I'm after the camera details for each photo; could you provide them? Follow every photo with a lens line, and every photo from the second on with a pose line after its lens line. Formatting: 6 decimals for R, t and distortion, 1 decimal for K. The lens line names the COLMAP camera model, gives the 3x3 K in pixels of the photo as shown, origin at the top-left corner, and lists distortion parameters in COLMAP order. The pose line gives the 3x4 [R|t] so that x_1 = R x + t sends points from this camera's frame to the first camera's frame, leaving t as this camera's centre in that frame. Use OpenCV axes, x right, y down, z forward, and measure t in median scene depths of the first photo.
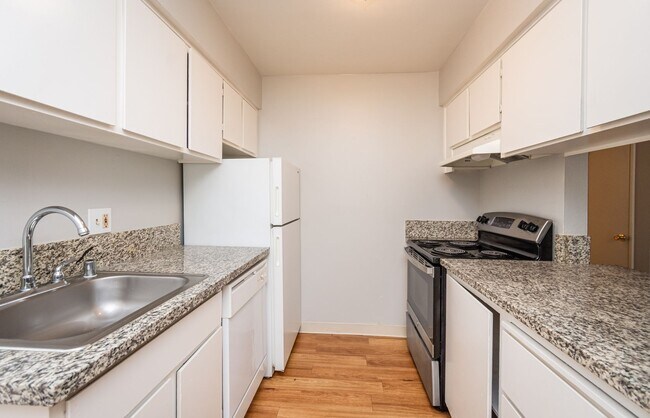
lens RADIAL K [[284.1, 0, 324.9], [0, 284.1, 197.7], [0, 0, 1]] dist [0.000371, -0.000074]
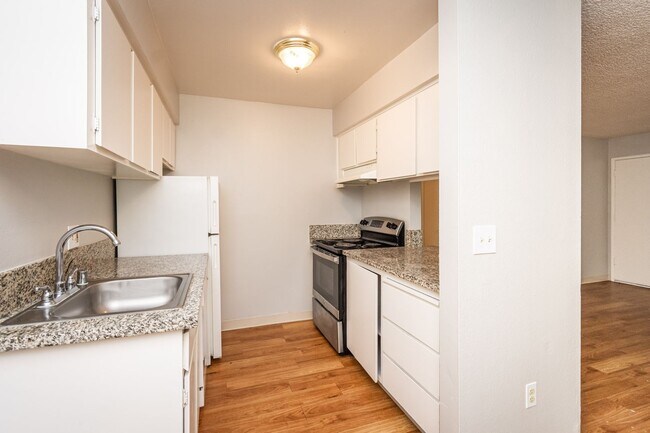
lens RADIAL K [[305.5, 0, 325.0], [0, 305.5, 202.1], [0, 0, 1]] dist [0.000003, -0.000049]
pose [[0.912590, -0.010138, 0.408750, -0.278722], [0.010925, 0.999940, 0.000409, -0.030400], [-0.408730, 0.004092, 0.912646, -0.349898]]
